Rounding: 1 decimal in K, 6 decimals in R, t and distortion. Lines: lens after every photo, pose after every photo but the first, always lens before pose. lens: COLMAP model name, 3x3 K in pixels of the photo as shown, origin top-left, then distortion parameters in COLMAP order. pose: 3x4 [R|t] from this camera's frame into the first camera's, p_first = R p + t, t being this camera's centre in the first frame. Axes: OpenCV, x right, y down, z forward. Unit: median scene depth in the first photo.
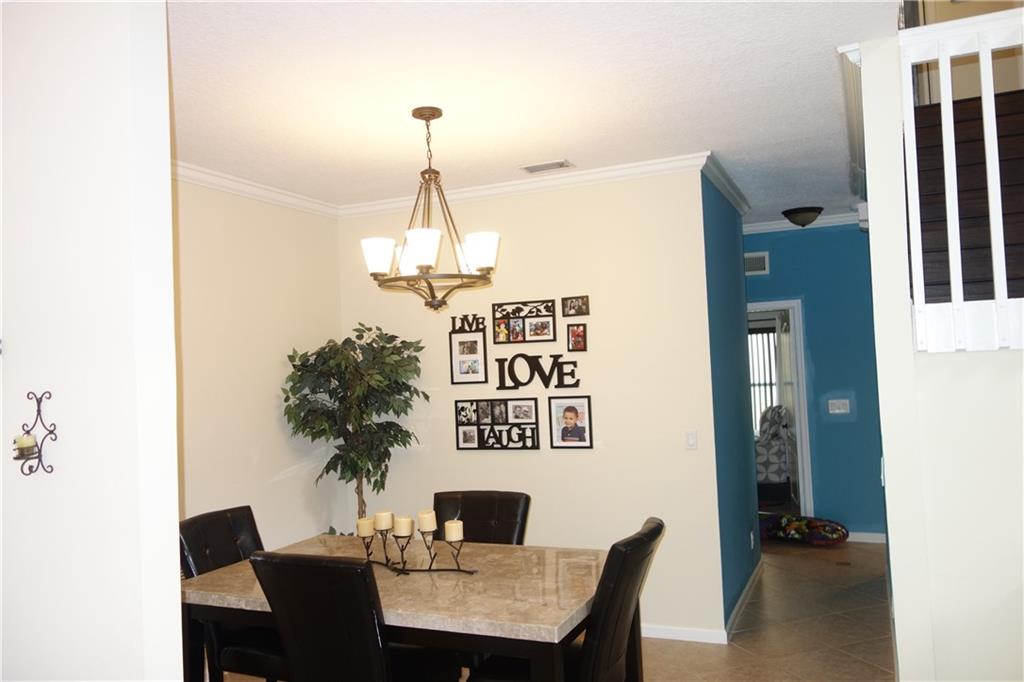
lens RADIAL K [[809.3, 0, 509.7], [0, 809.3, 342.3], [0, 0, 1]] dist [0.008910, -0.007704]
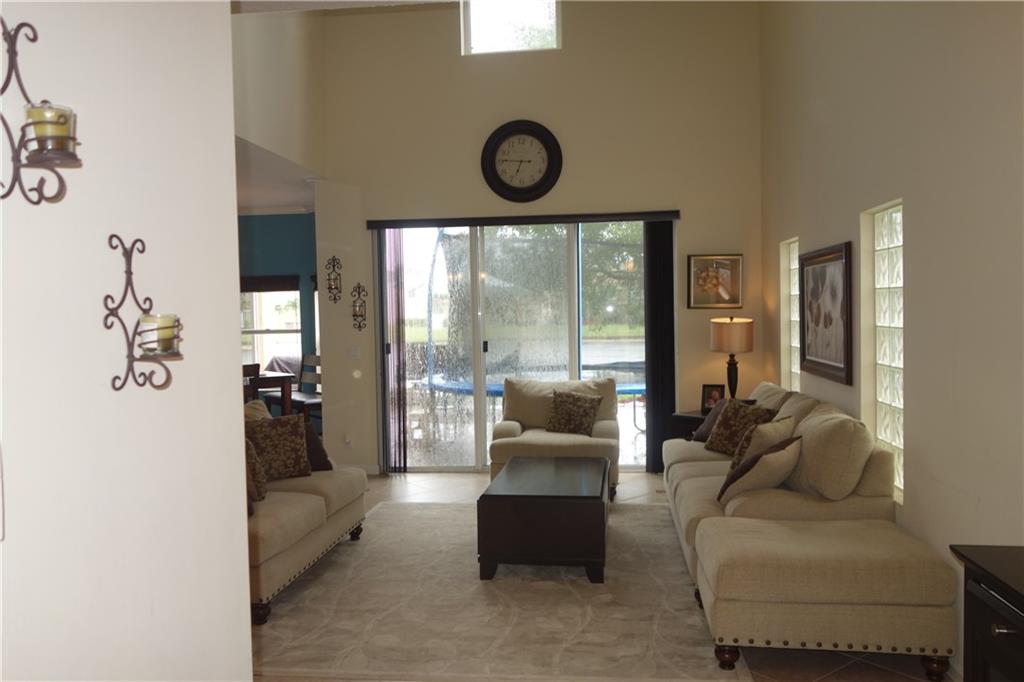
lens RADIAL K [[808.1, 0, 512.0], [0, 808.1, 341.0], [0, 0, 1]] dist [0.005081, 0.007700]
pose [[-0.291522, 0.018689, 0.956381, -0.493341], [0.007063, 0.999824, -0.017385, 0.059661], [-0.956538, 0.001687, -0.291603, 0.387719]]
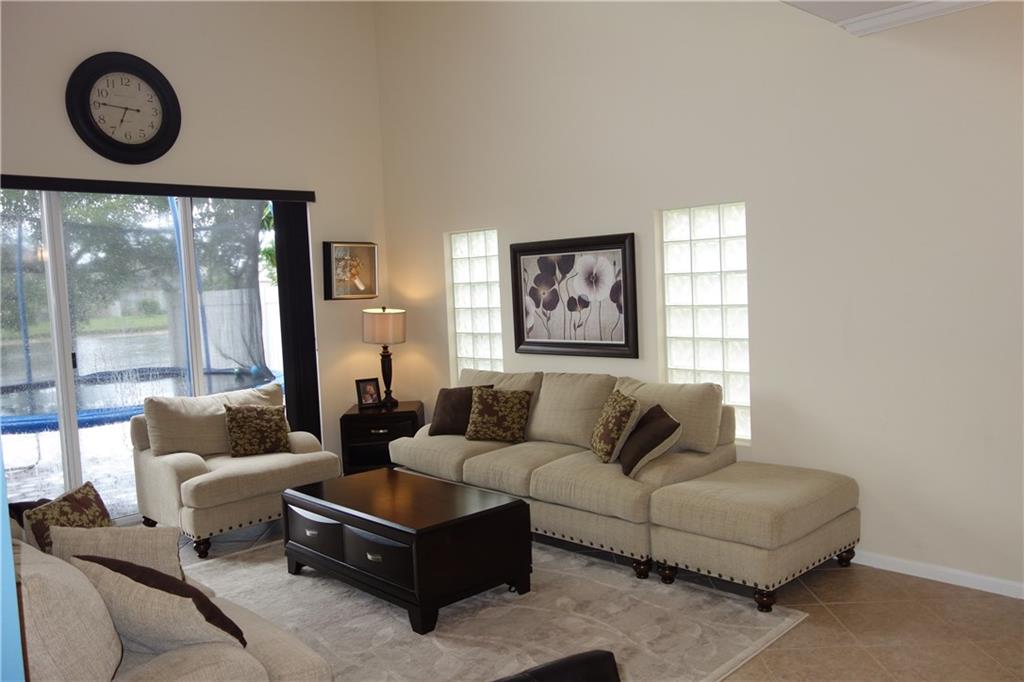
lens RADIAL K [[809.3, 0, 509.7], [0, 809.3, 342.3], [0, 0, 1]] dist [0.008910, -0.007704]
pose [[-0.925621, 0.061469, 0.373425, 0.008324], [0.077299, 0.996627, 0.027550, 0.035235], [-0.370472, 0.054366, -0.927251, 0.776915]]
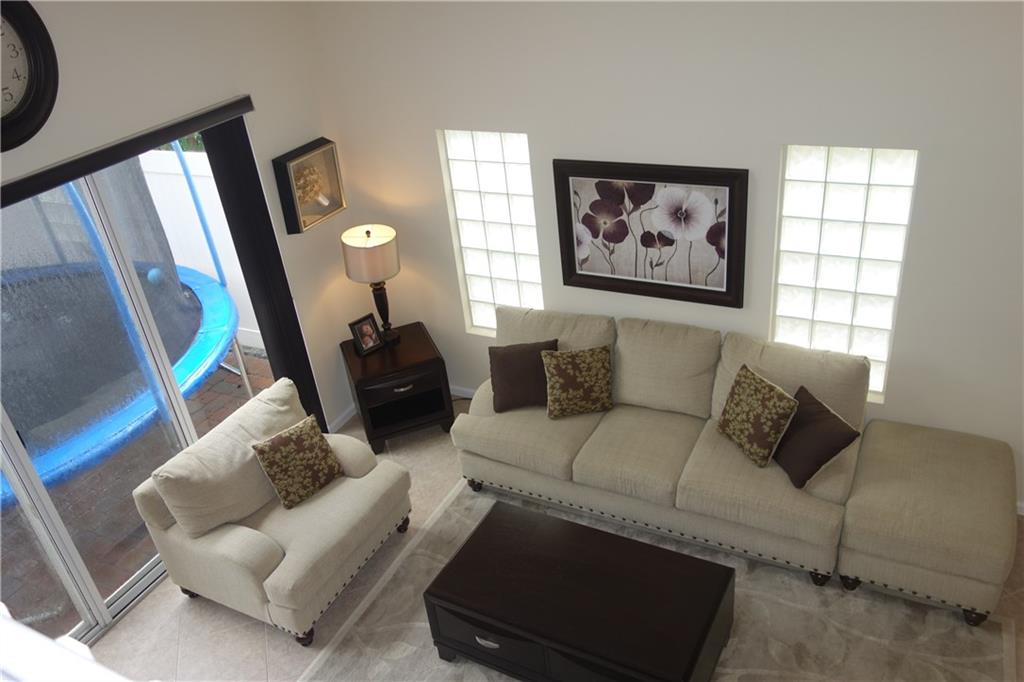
lens RADIAL K [[809.3, 0, 509.7], [0, 809.3, 342.3], [0, 0, 1]] dist [0.008910, -0.007704]
pose [[-0.986217, 0.099433, 0.132248, 0.376565], [0.150389, 0.871970, 0.465888, -0.322010], [-0.068992, 0.479355, -0.874905, 0.590720]]
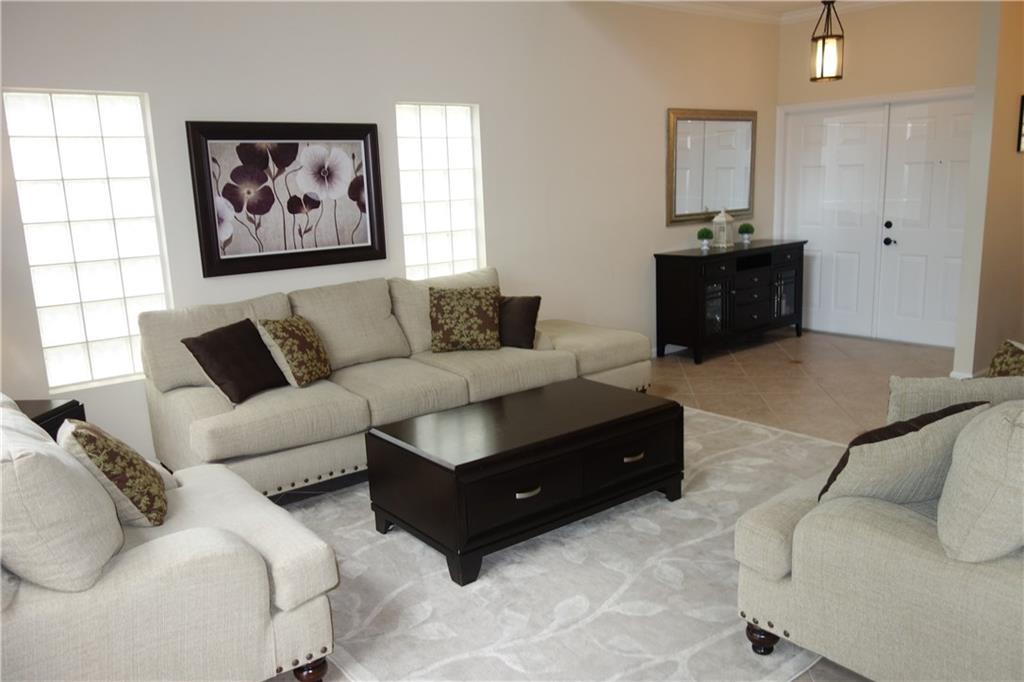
lens RADIAL K [[809.3, 0, 509.7], [0, 809.3, 342.3], [0, 0, 1]] dist [0.008910, -0.007704]
pose [[-0.458023, 0.242535, -0.855215, 1.019768], [0.086416, 0.969652, 0.228707, -0.015969], [0.884730, 0.030849, -0.465082, 0.363926]]
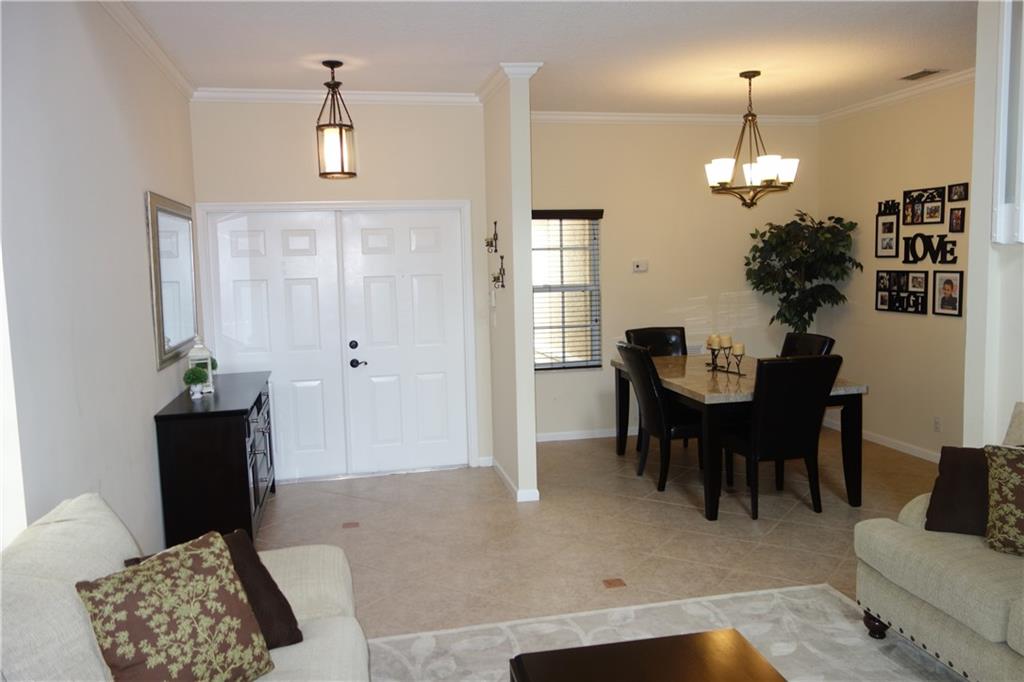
lens RADIAL K [[809.3, 0, 509.7], [0, 809.3, 342.3], [0, 0, 1]] dist [0.008910, -0.007704]
pose [[0.587345, 0.115997, -0.800981, 0.635681], [0.021553, 0.987083, 0.158752, -0.030237], [0.809050, -0.110505, 0.577258, -0.193473]]
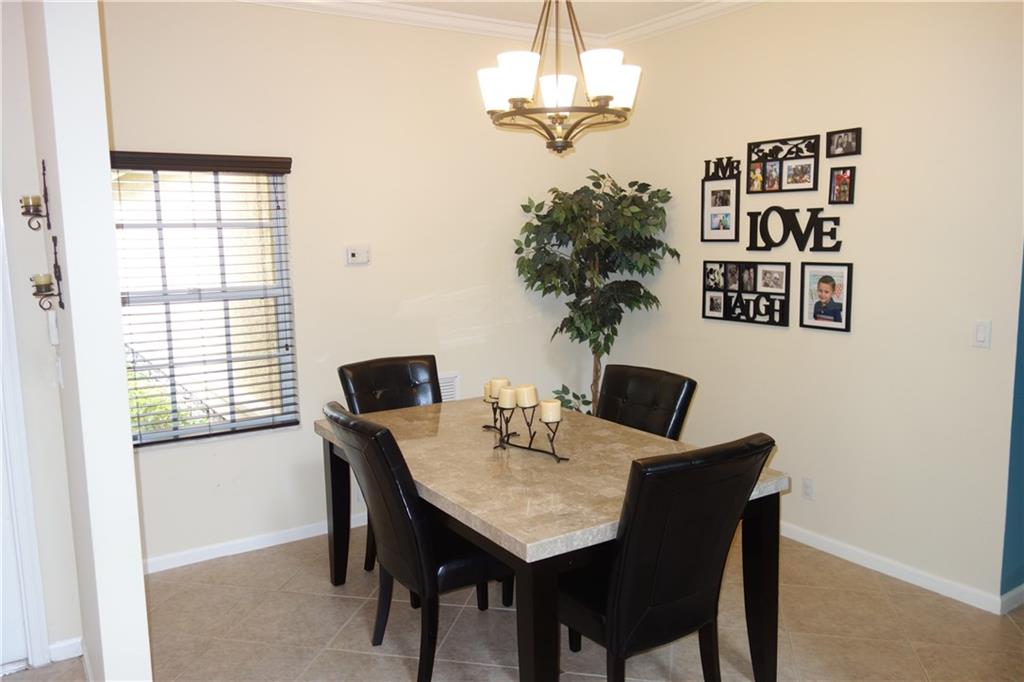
lens RADIAL K [[809.3, 0, 509.7], [0, 809.3, 342.3], [0, 0, 1]] dist [0.008910, -0.007704]
pose [[0.834983, 0.103949, -0.540369, 0.241884], [-0.002577, 0.982723, 0.185063, -0.001315], [0.550270, -0.153132, 0.820825, 0.179612]]
